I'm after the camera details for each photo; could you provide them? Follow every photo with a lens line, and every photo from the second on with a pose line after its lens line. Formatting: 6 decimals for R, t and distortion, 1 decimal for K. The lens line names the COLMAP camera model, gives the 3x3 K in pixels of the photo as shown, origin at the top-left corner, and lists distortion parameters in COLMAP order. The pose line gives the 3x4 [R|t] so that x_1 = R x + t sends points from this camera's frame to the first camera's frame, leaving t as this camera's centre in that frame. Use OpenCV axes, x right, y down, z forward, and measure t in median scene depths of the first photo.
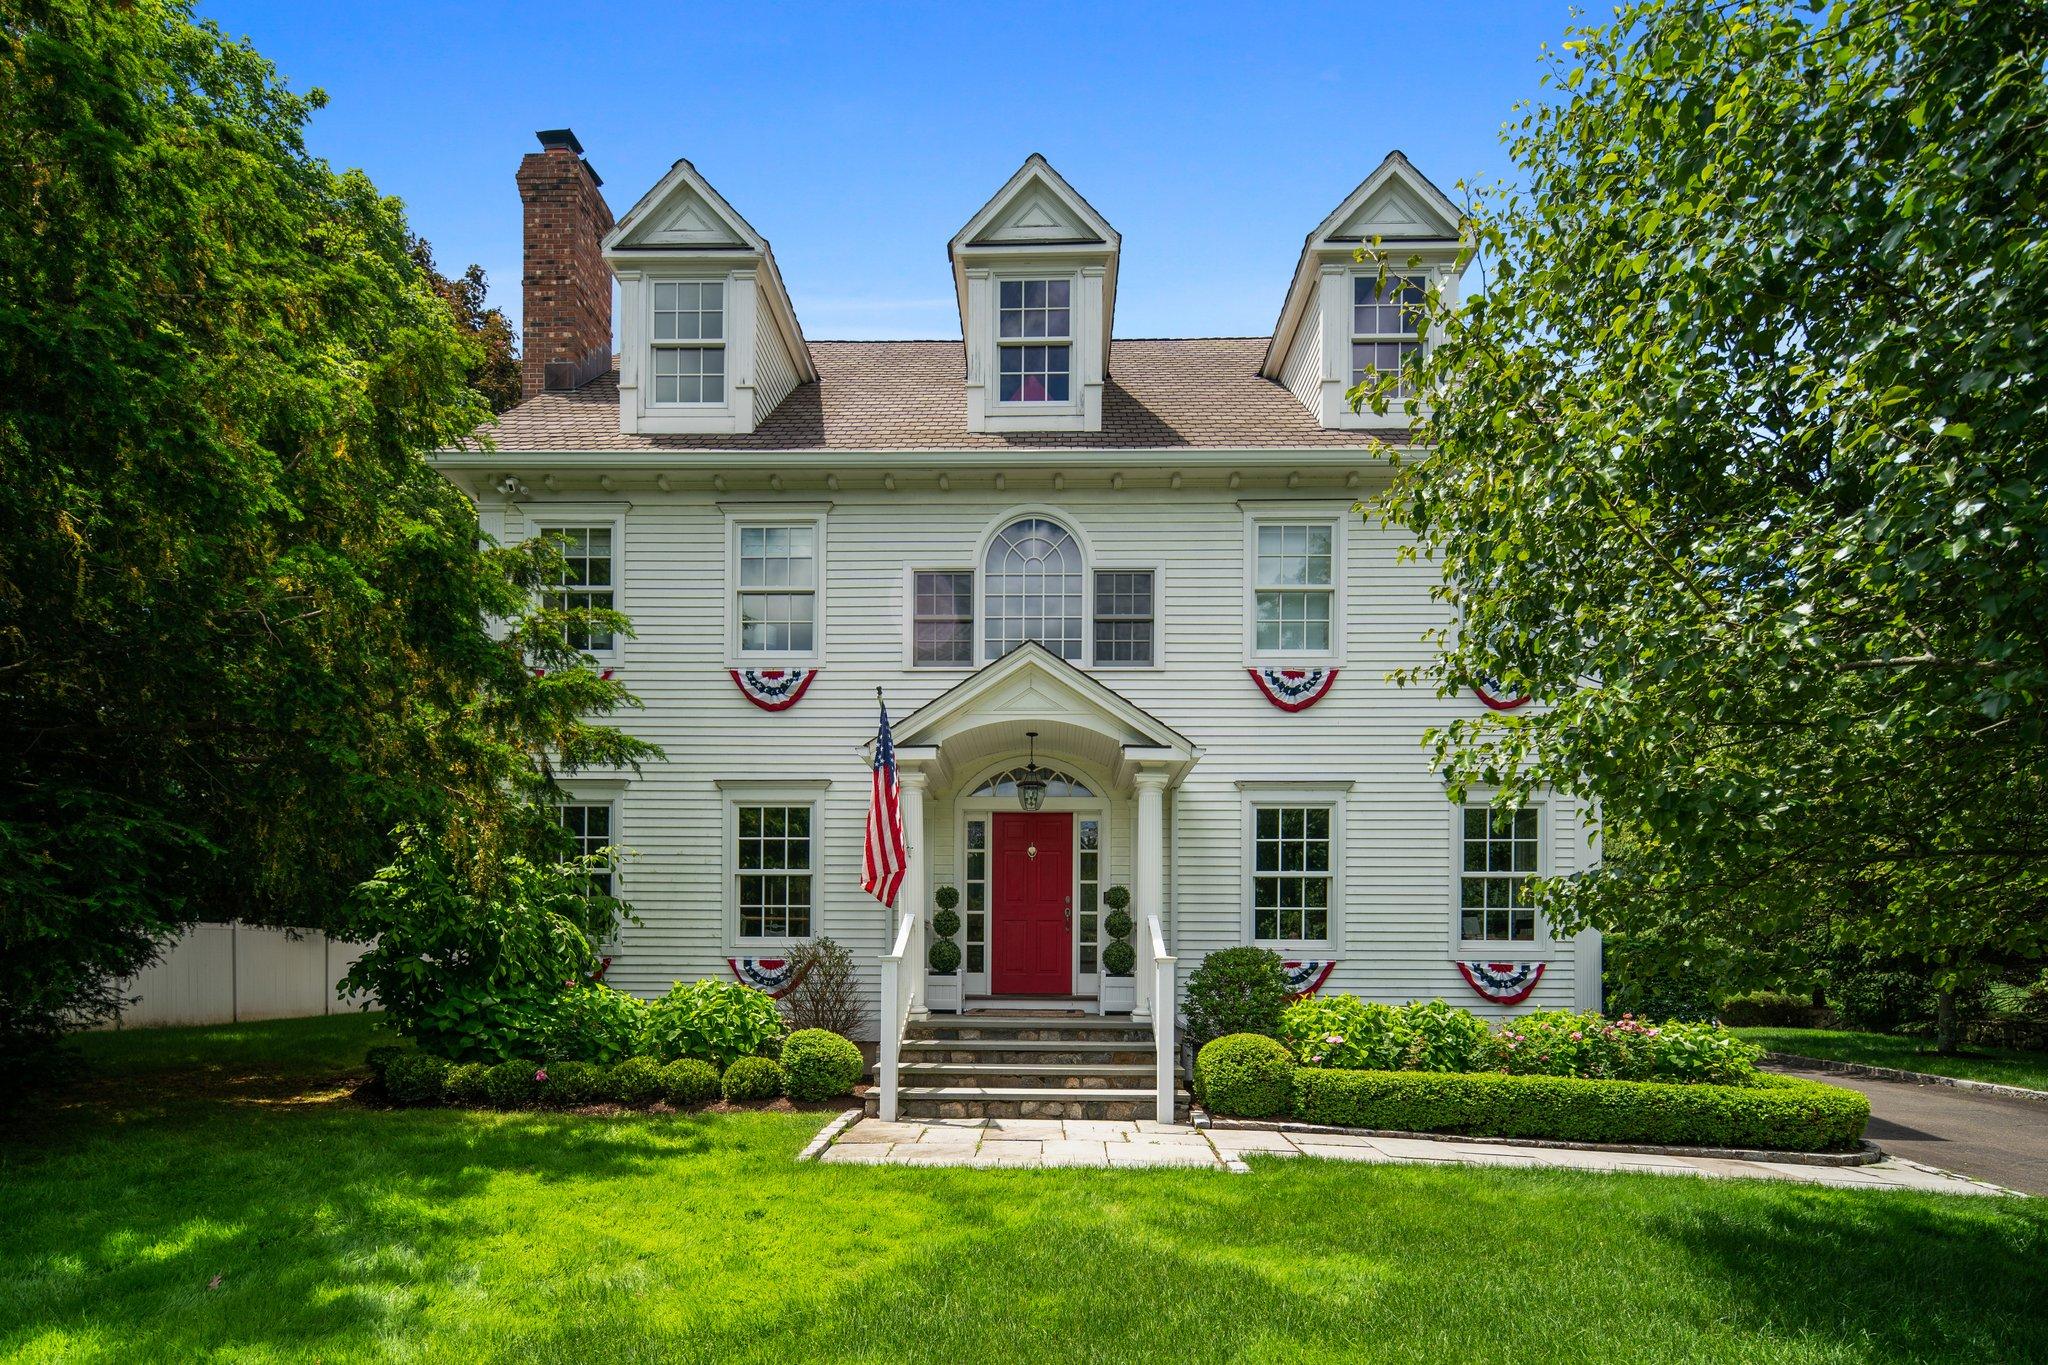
lens RADIAL K [[1054.7, 0, 1005.0], [0, 1054.7, 972.7], [0, 0, 1]] dist [-0.000652, -0.000328]
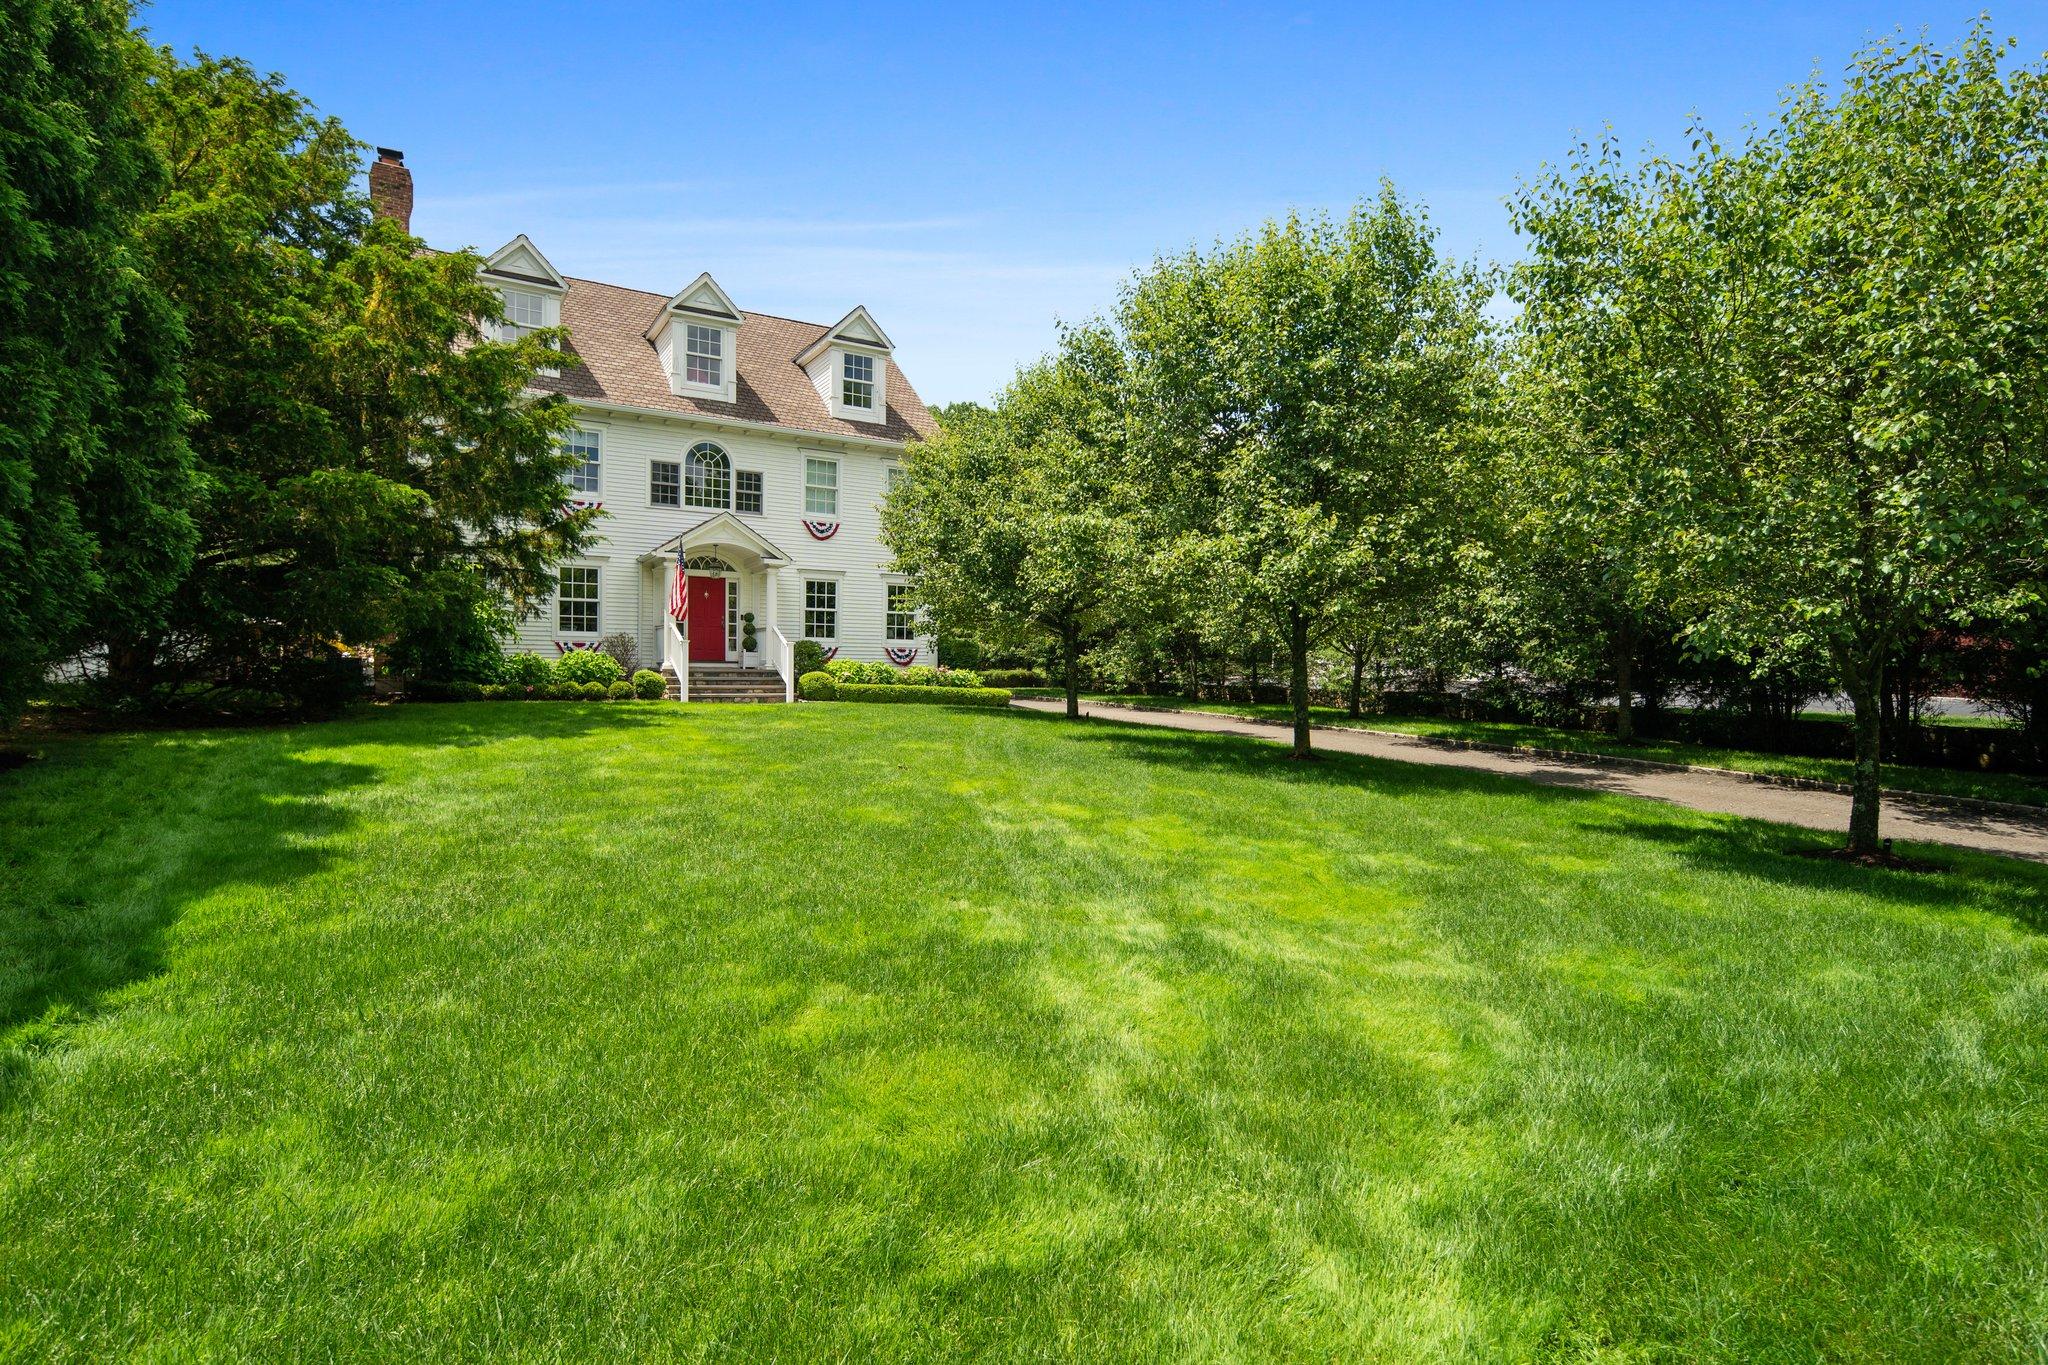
lens RADIAL K [[1054.7, 0, 1032.9], [0, 1054.7, 680.4], [0, 0, 1]] dist [-0.000652, -0.000328]
pose [[0.844287, -0.001557, 0.535889, -0.588113], [-0.001368, 0.999986, 0.005061, 0.051391], [-0.535890, -0.005006, 0.844273, -1.236188]]
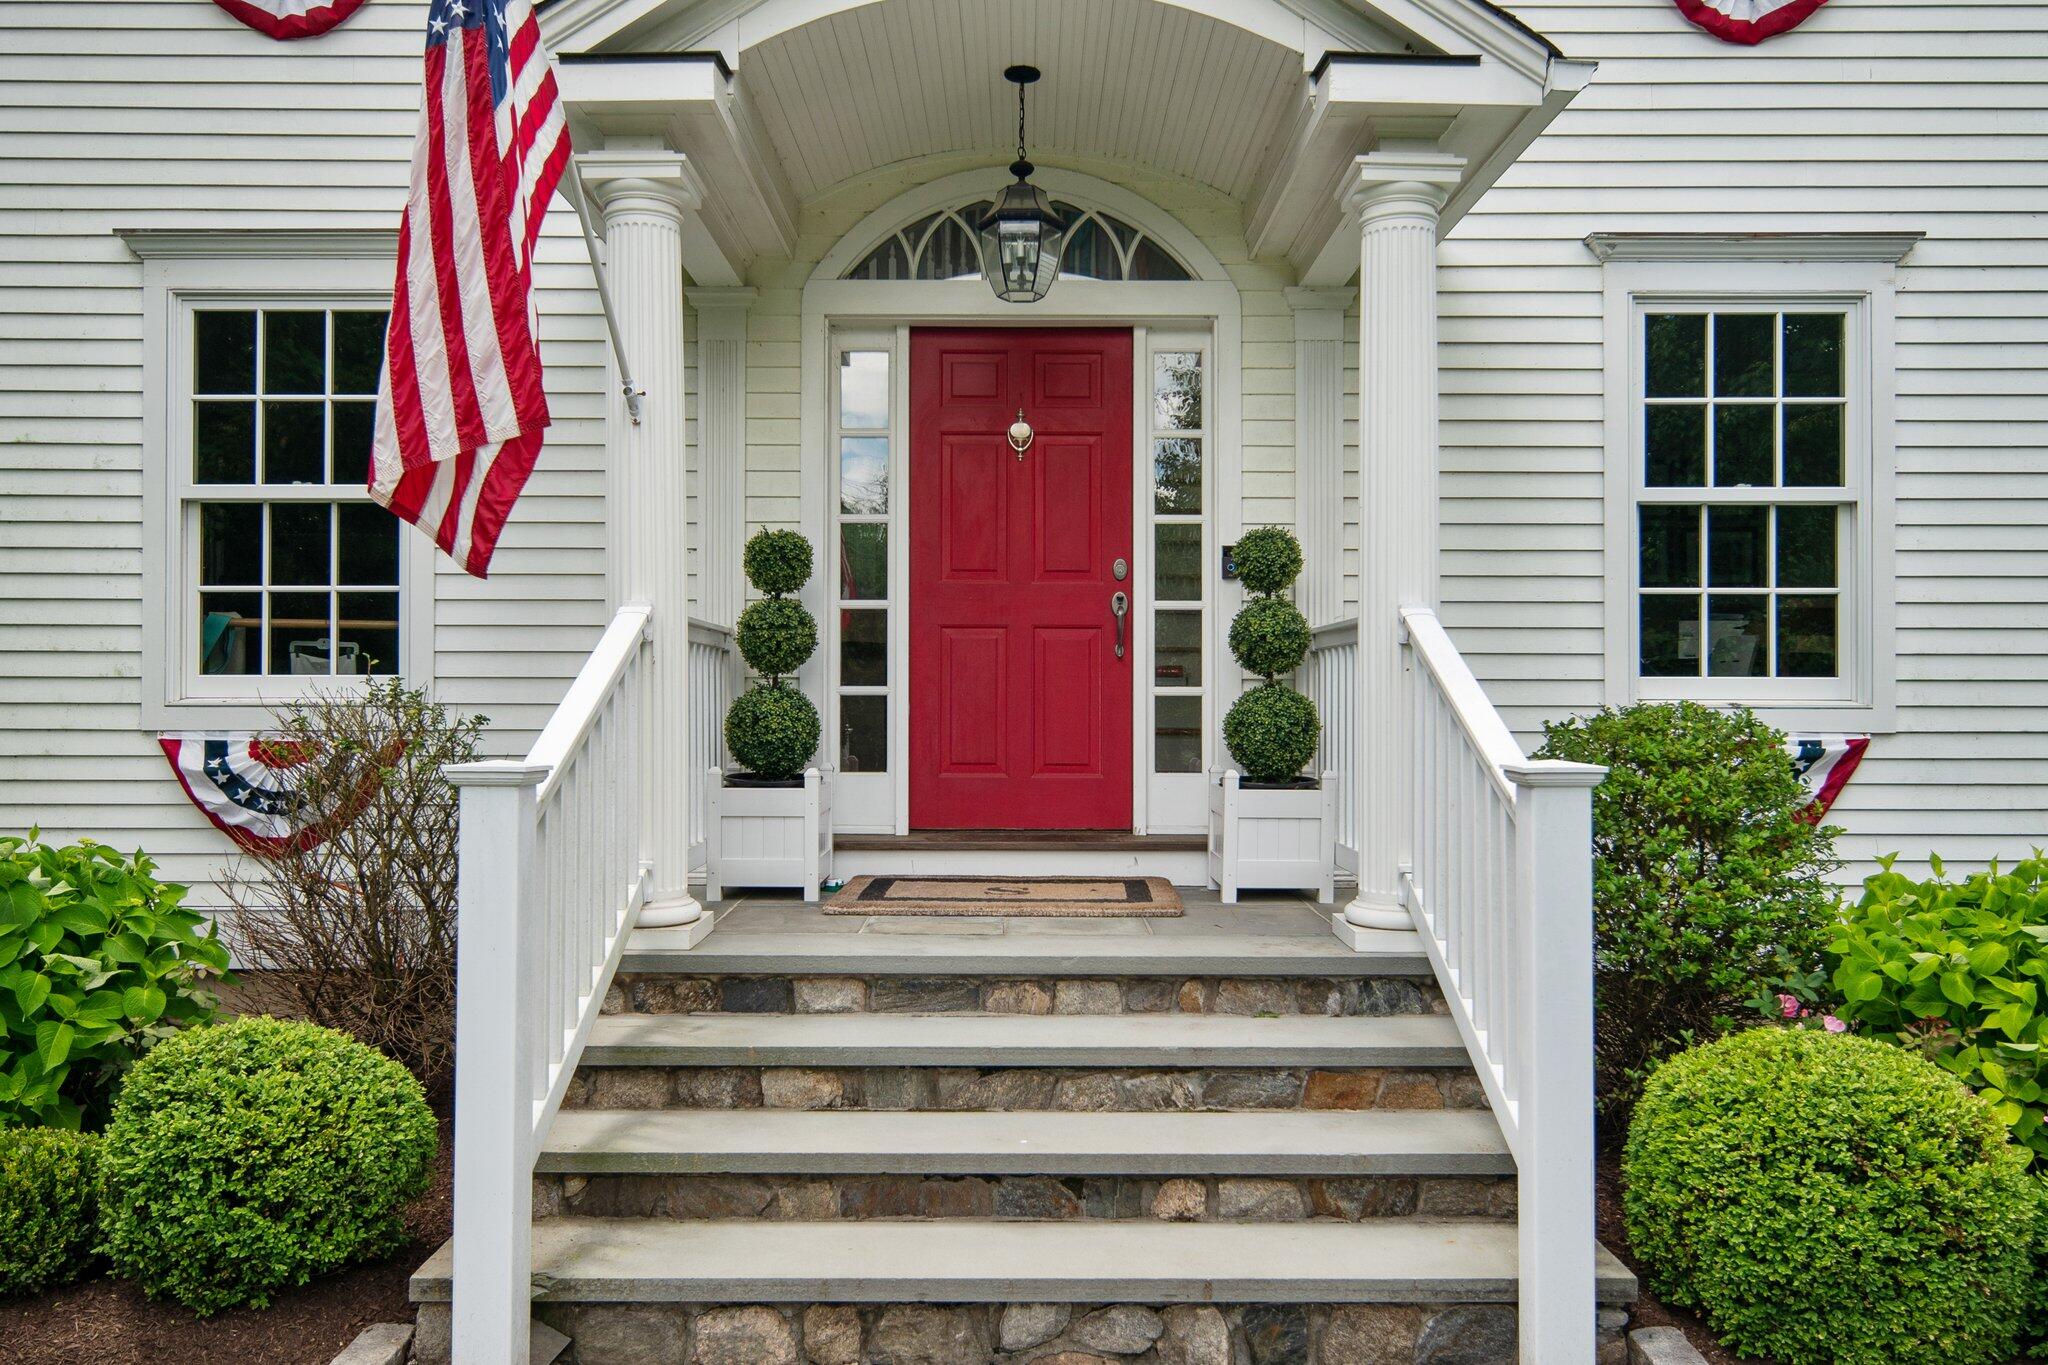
lens RADIAL K [[1581.7, 0, 1032.9], [0, 1581.7, 688.5], [0, 0, 1]] dist [0.051735, 0.002360]
pose [[0.998909, -0.005032, 0.046435, 0.004389], [0.005555, 0.999922, -0.011146, -0.022873], [-0.046375, 0.011392, 0.998859, 0.469676]]
